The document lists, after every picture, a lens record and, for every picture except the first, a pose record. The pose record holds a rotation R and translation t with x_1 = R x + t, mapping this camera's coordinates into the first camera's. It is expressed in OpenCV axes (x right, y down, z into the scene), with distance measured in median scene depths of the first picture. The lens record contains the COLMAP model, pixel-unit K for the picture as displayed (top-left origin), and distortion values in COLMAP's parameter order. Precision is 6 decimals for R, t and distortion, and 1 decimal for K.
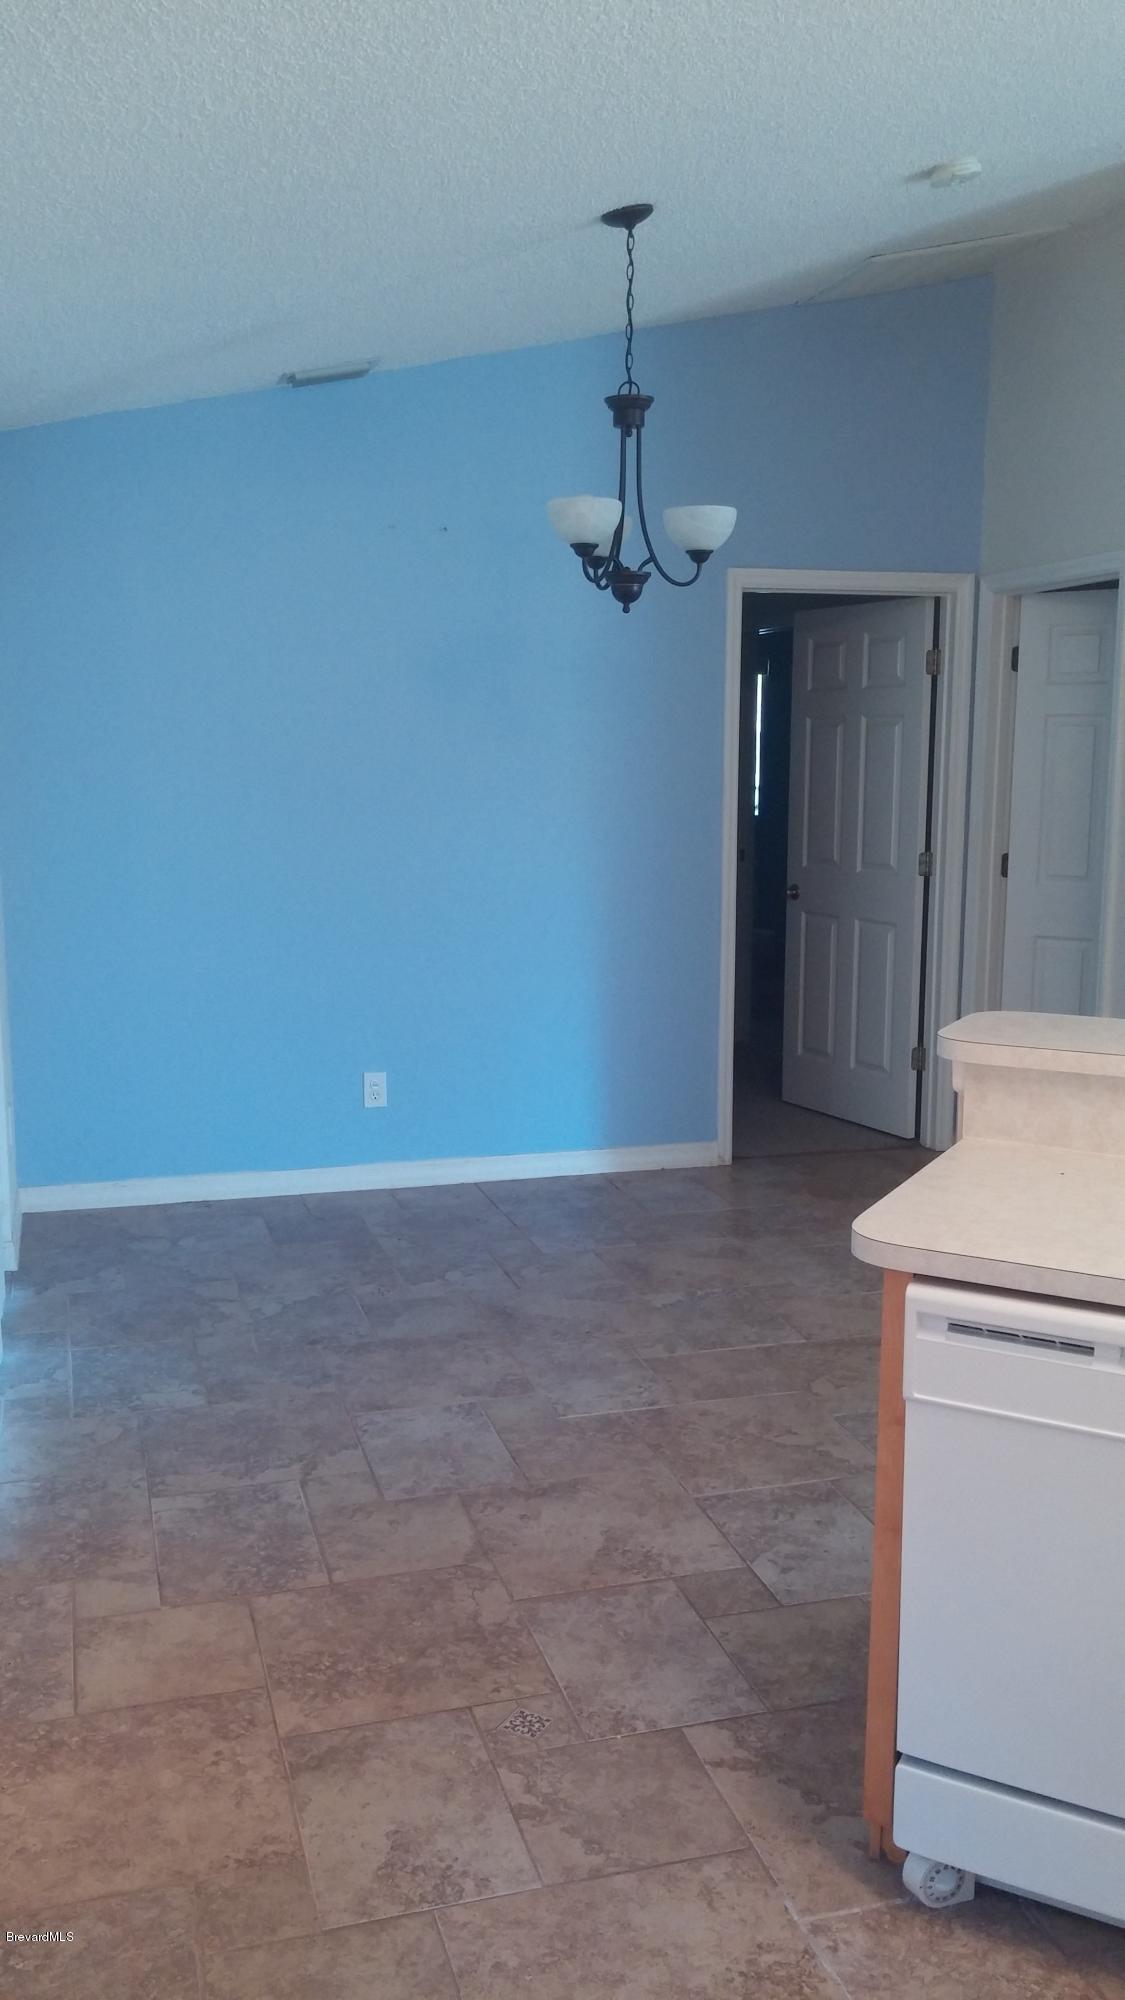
lens RADIAL K [[1676.7, 0, 562.5], [0, 1676.7, 1000.0], [0, 0, 1]] dist [0.007684, 0.007826]
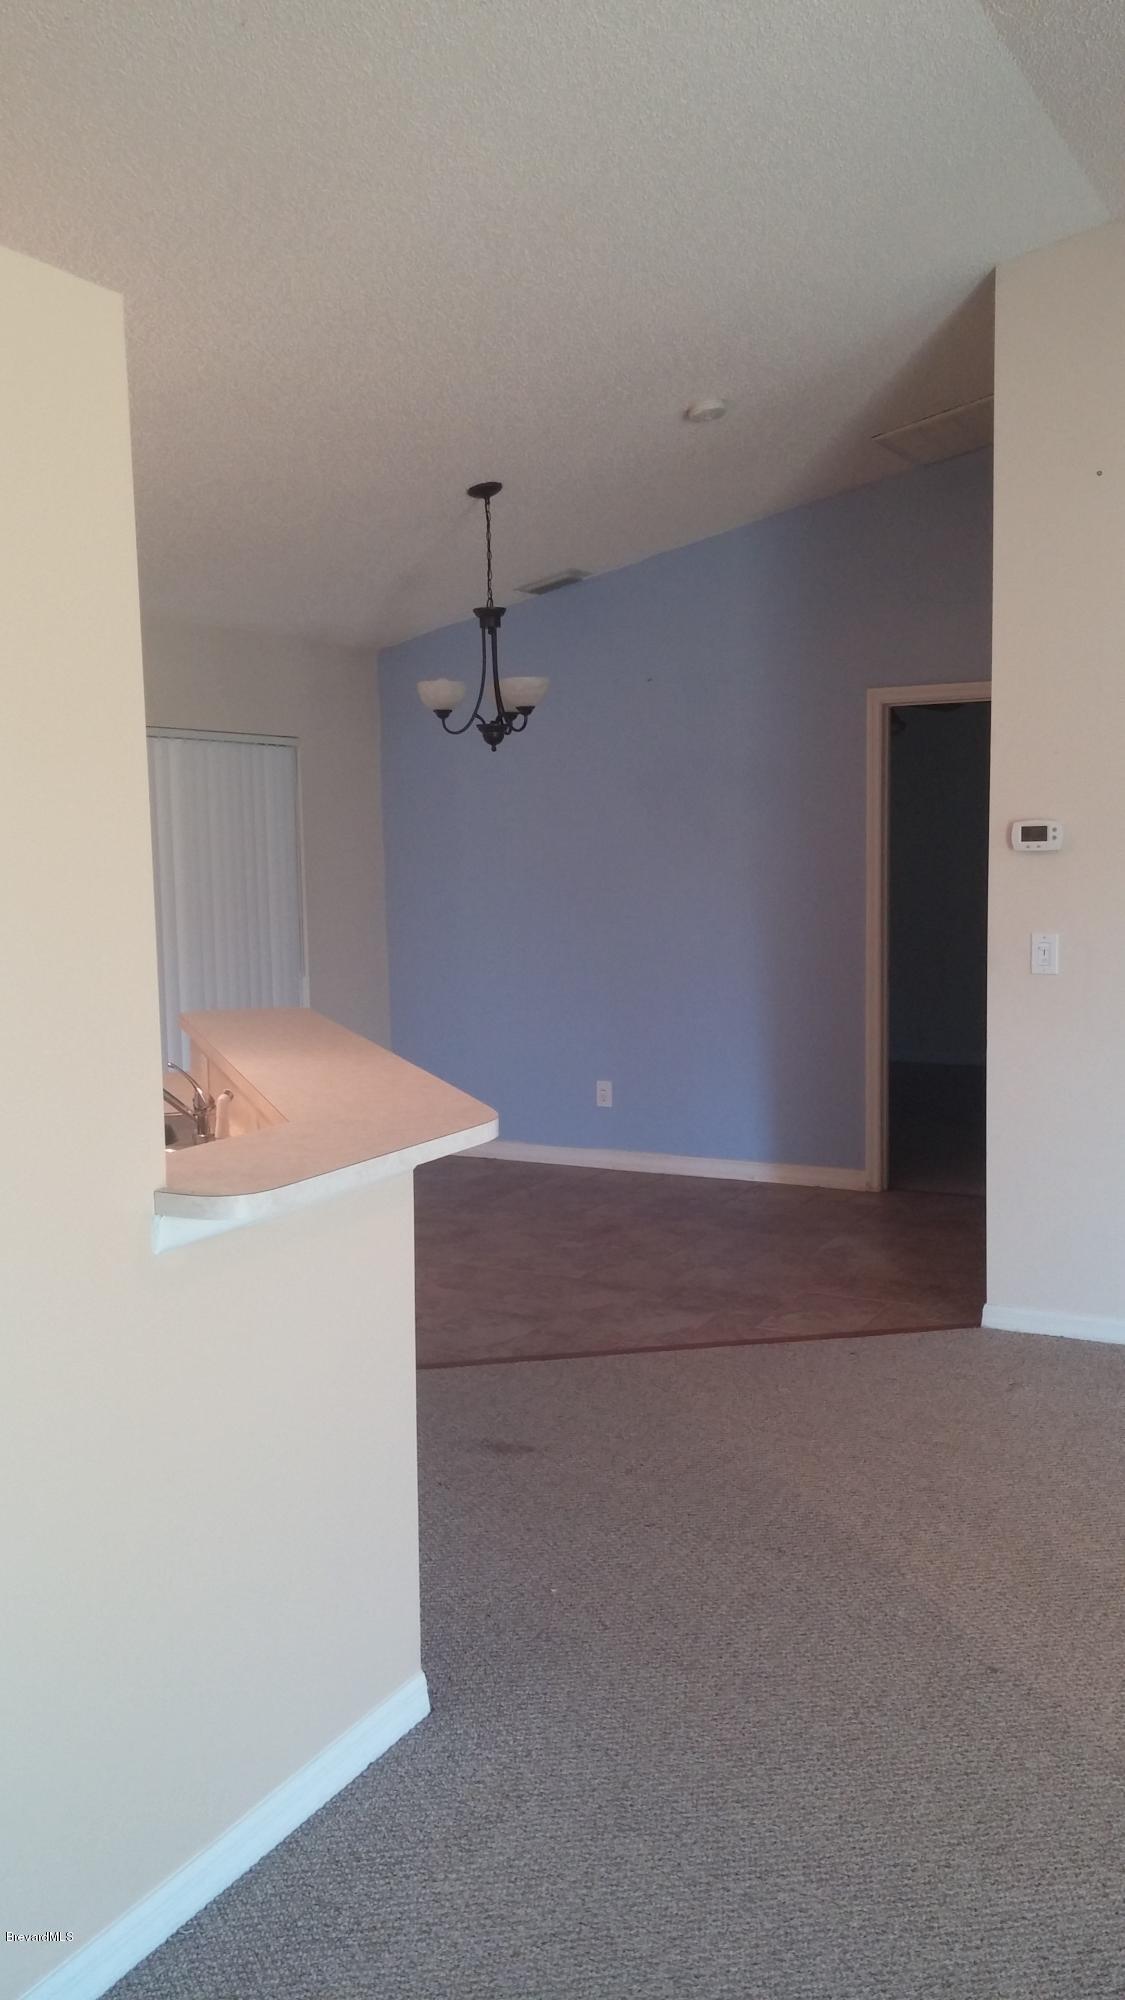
lens RADIAL K [[1676.7, 0, 562.5], [0, 1676.7, 1000.0], [0, 0, 1]] dist [0.007684, 0.007826]
pose [[0.726652, 0.051765, -0.685053, 0.782138], [-0.086105, 0.996157, -0.016060, 0.002951], [0.681589, 0.070656, 0.728316, -0.008290]]
